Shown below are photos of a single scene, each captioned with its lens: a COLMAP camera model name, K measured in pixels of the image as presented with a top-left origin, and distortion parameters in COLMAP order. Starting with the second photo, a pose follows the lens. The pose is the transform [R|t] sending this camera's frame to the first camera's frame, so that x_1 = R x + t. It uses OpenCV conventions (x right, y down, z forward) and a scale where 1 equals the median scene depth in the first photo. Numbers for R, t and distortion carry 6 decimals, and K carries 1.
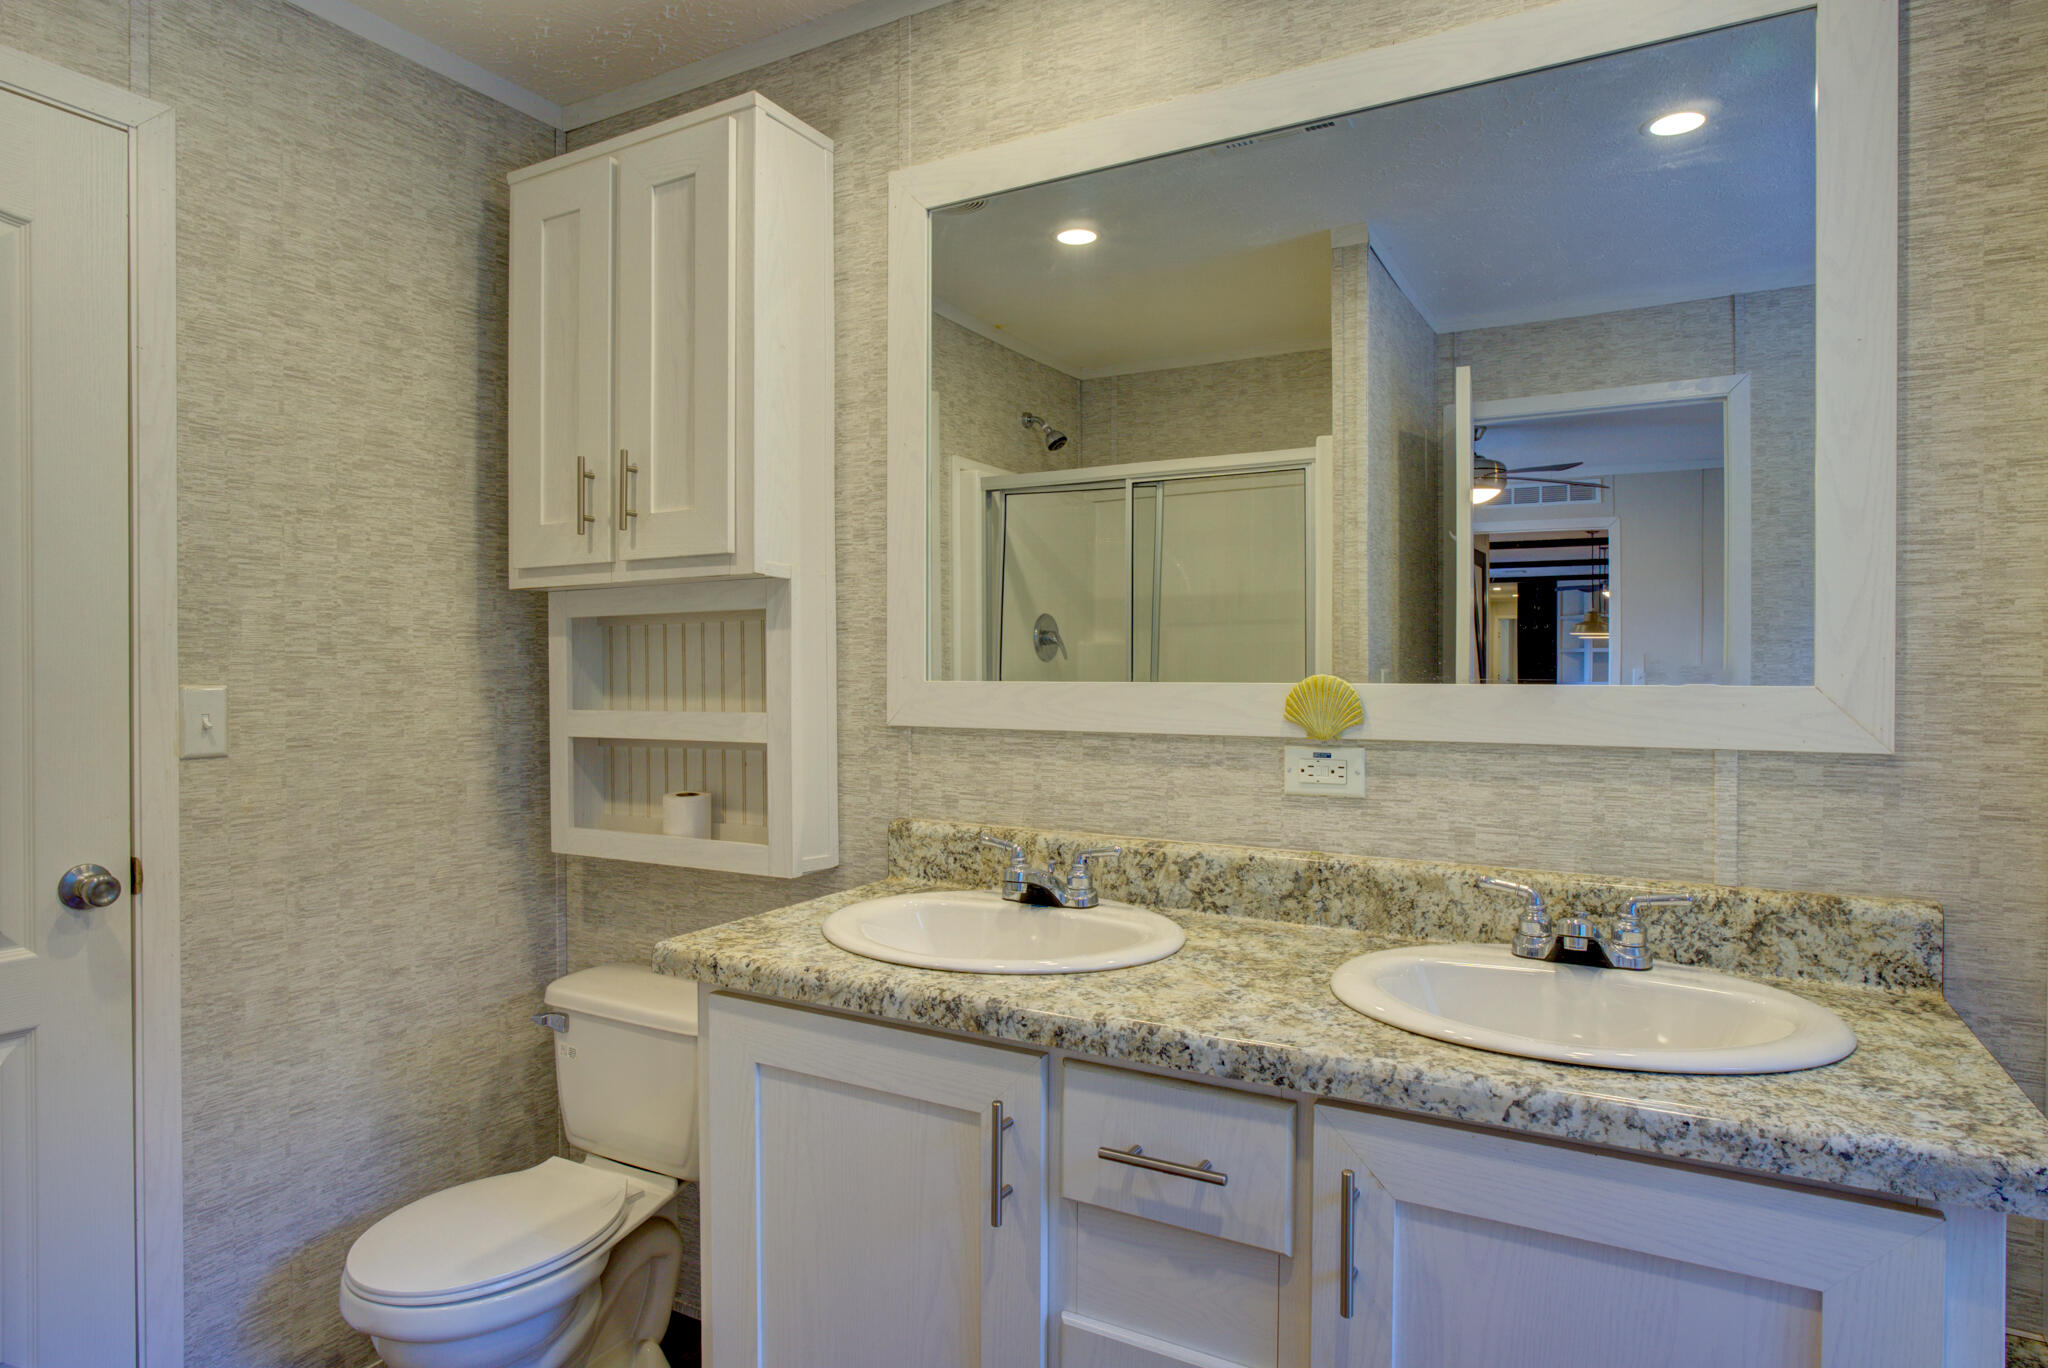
lens RADIAL K [[1138.8, 0, 1014.1], [0, 1138.8, 678.0], [0, 0, 1]] dist [-0.005712, -0.000876]
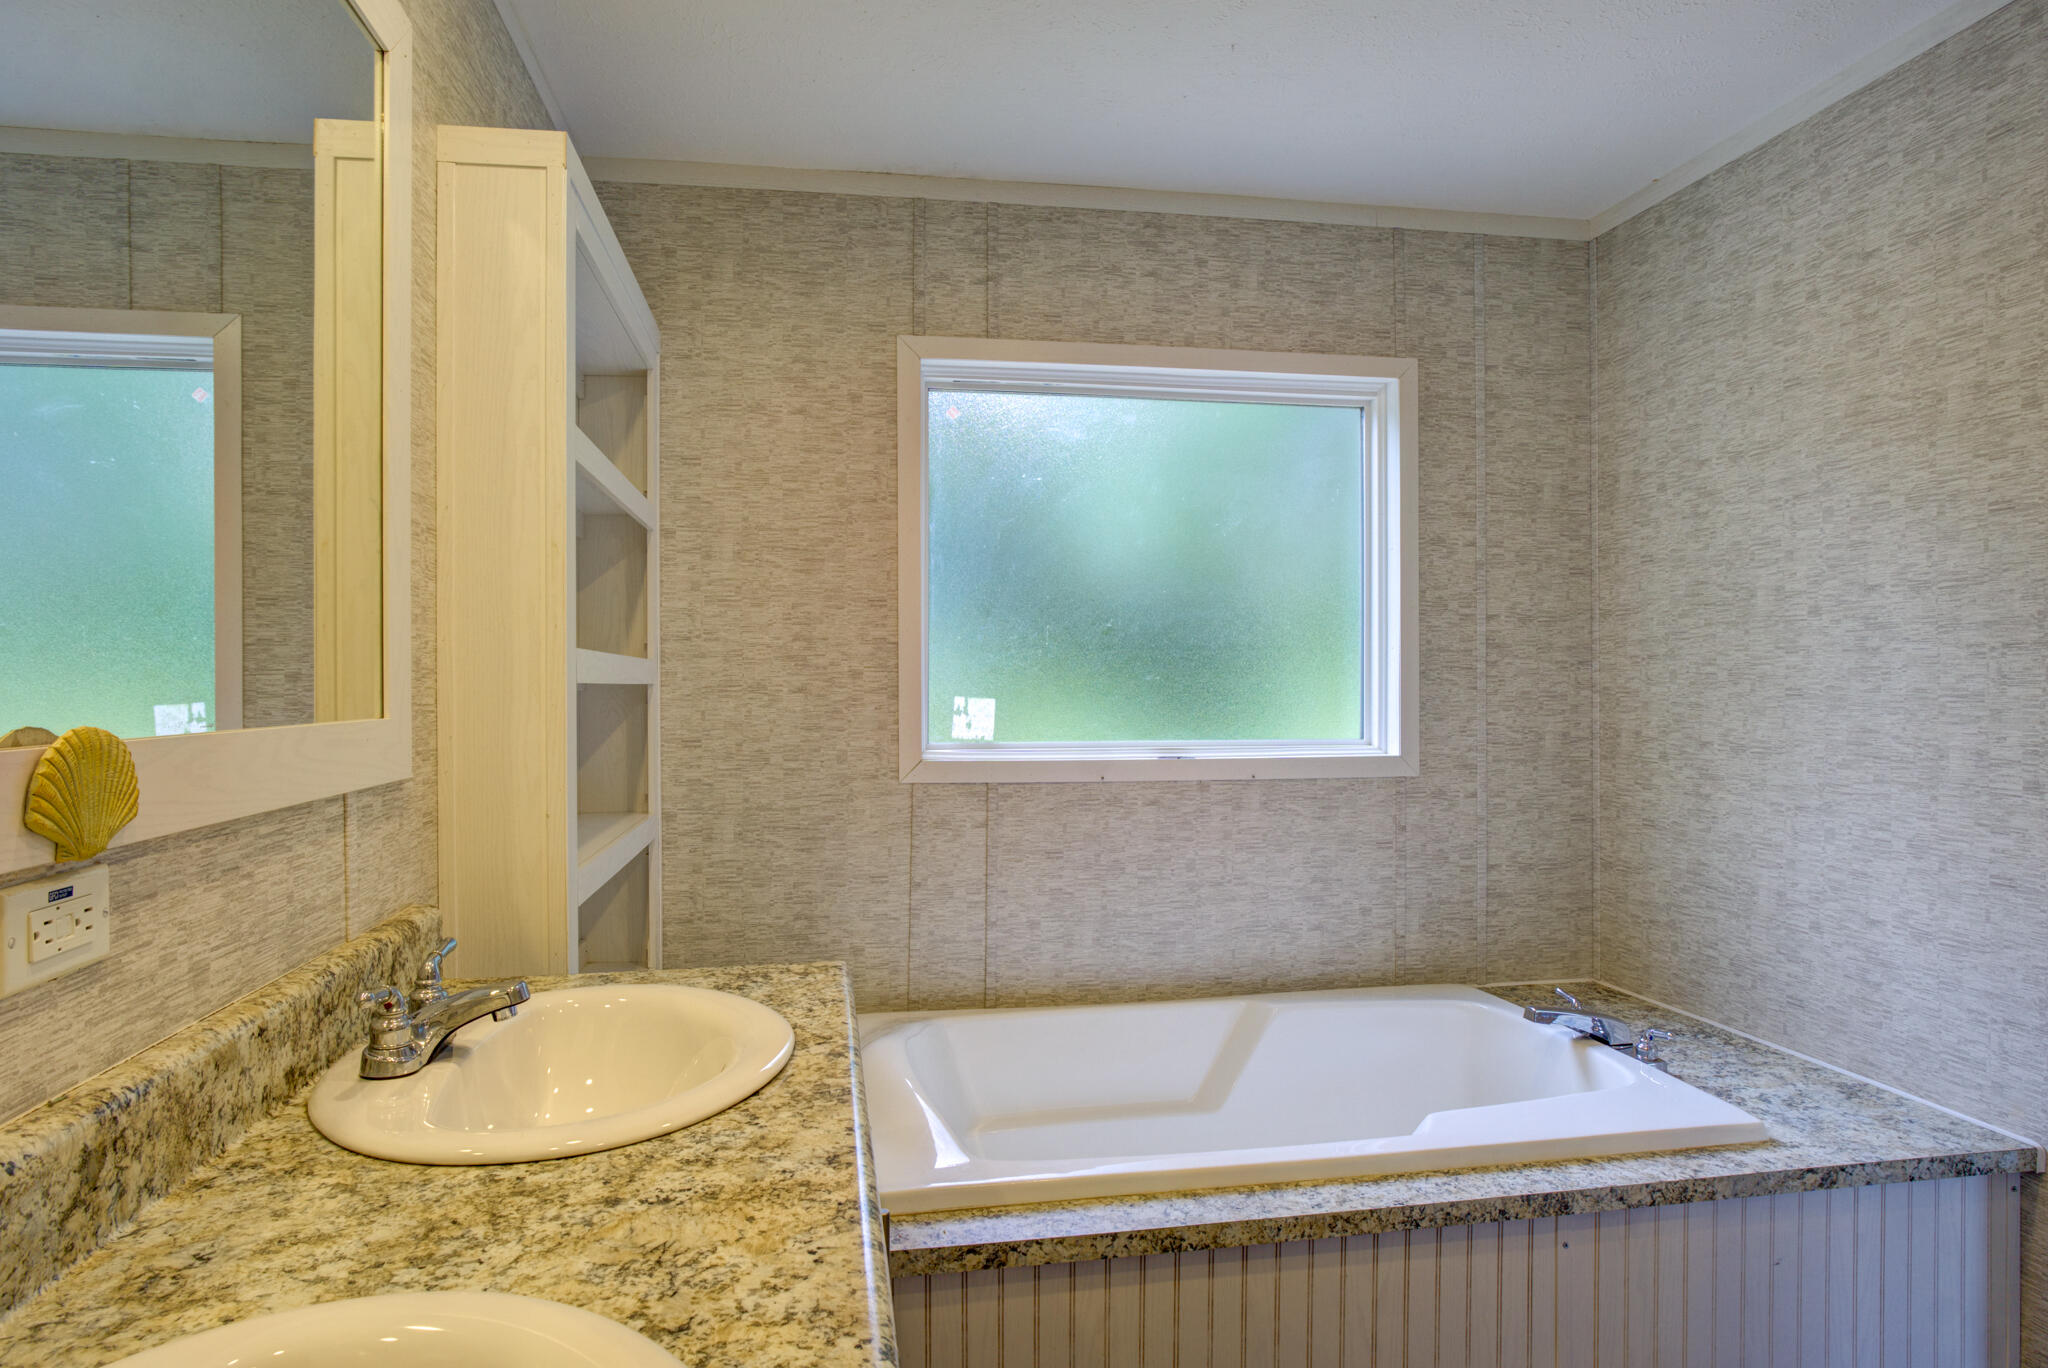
lens RADIAL K [[1138.8, 0, 1008.7], [0, 1138.8, 687.5], [0, 0, 1]] dist [-0.005712, -0.000876]
pose [[-0.628660, -0.003405, 0.777673, -0.464389], [0.006875, 0.999927, 0.009936, -0.027852], [-0.777650, 0.011593, -0.628591, 1.296818]]
